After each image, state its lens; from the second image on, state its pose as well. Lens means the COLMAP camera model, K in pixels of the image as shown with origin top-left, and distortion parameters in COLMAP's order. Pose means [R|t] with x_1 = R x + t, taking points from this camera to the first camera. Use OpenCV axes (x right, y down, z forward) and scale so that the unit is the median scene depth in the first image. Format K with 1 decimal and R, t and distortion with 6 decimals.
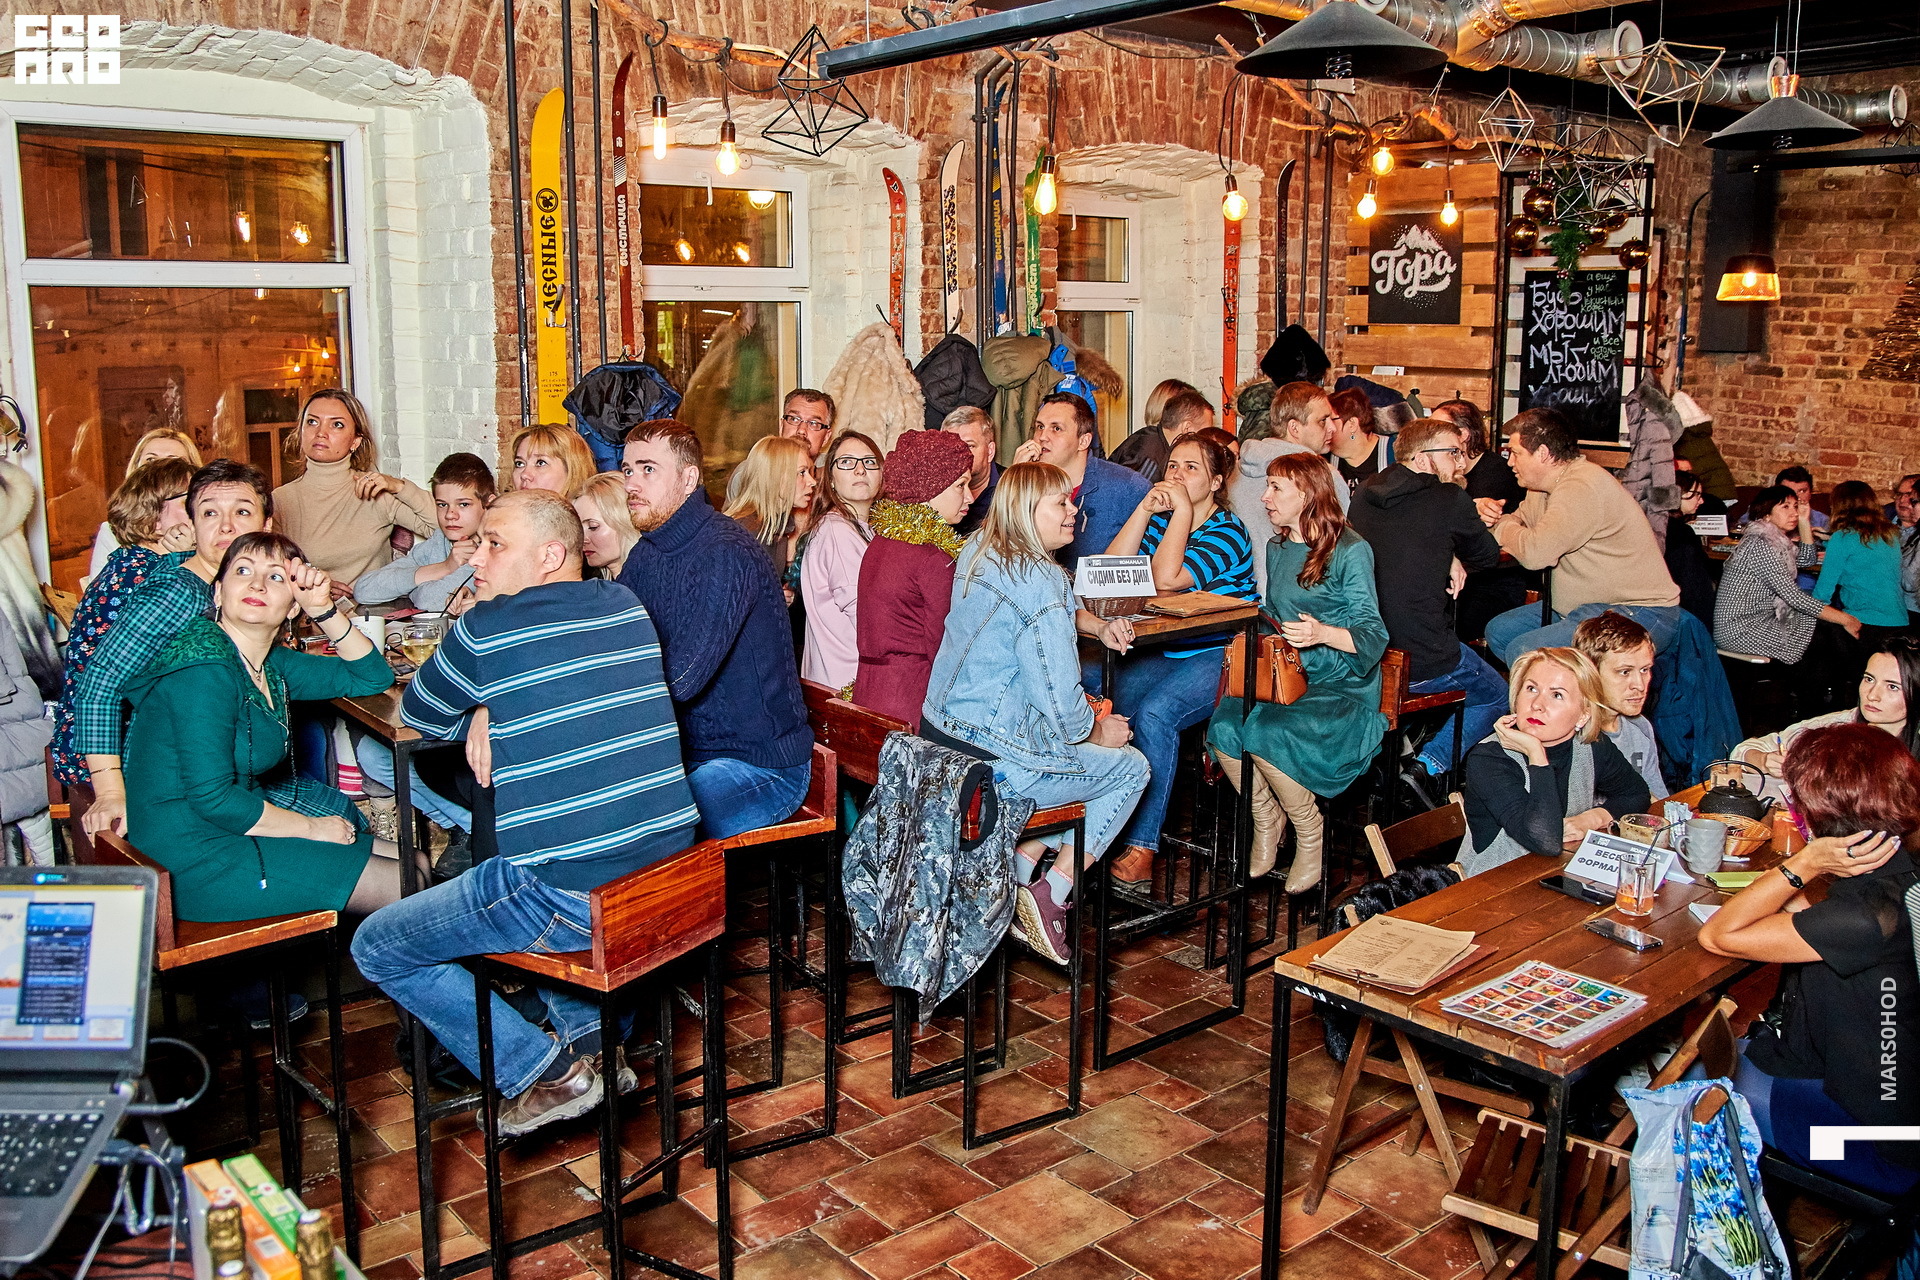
lens RADIAL K [[1675.8, 0, 960.0], [0, 1675.8, 640.0], [0, 0, 1]] dist [-0.001007, -0.000849]
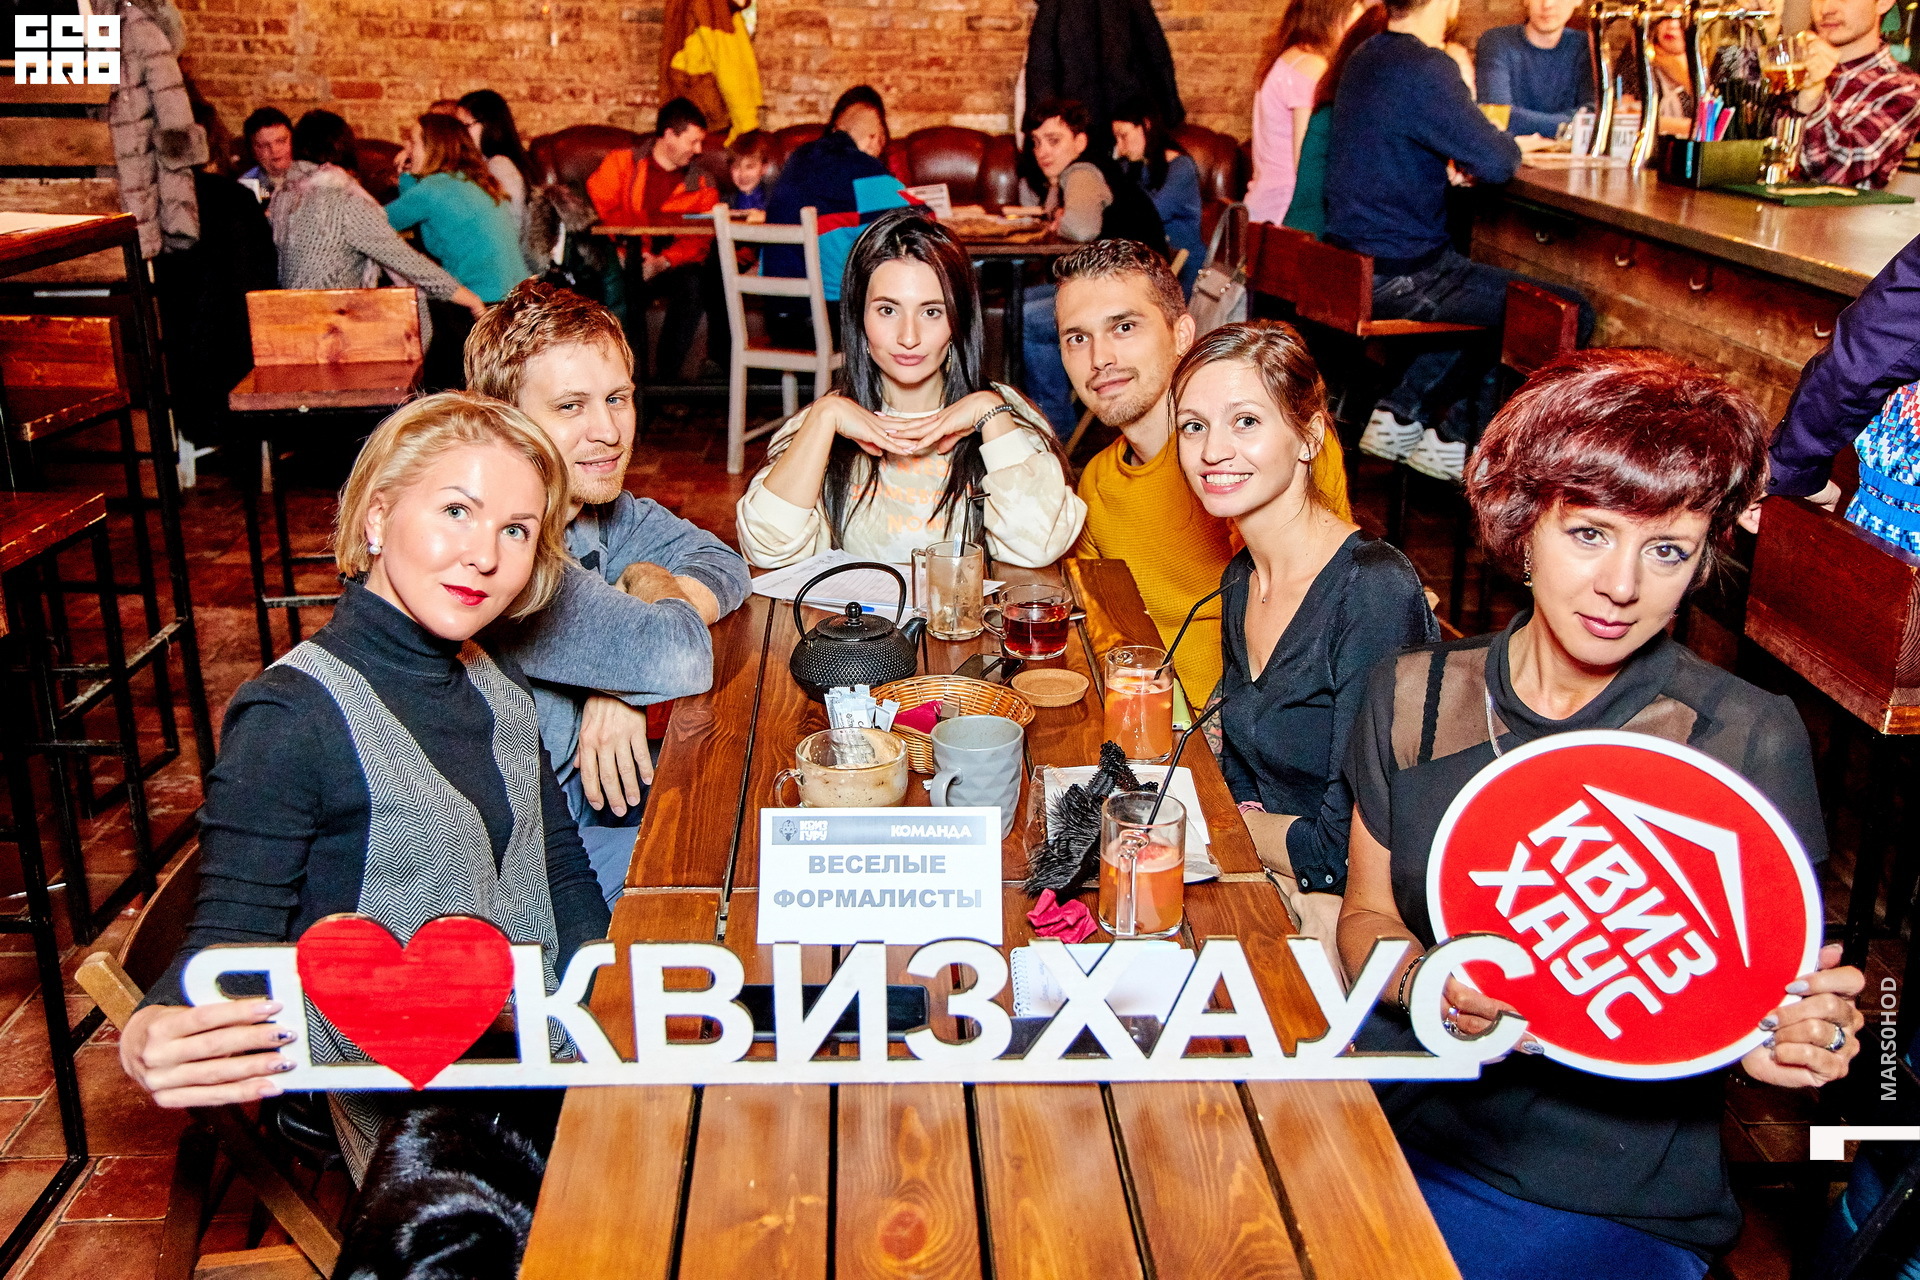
lens RADIAL K [[1715.5, 0, 960.0], [0, 1715.5, 640.0], [0, 0, 1]] dist [-0.000512, 0.004344]
pose [[0.594332, -0.273817, 0.756170, 0.036202], [0.153465, 0.961590, 0.227582, -0.004586], [-0.789441, -0.019213, 0.613525, 0.307479]]
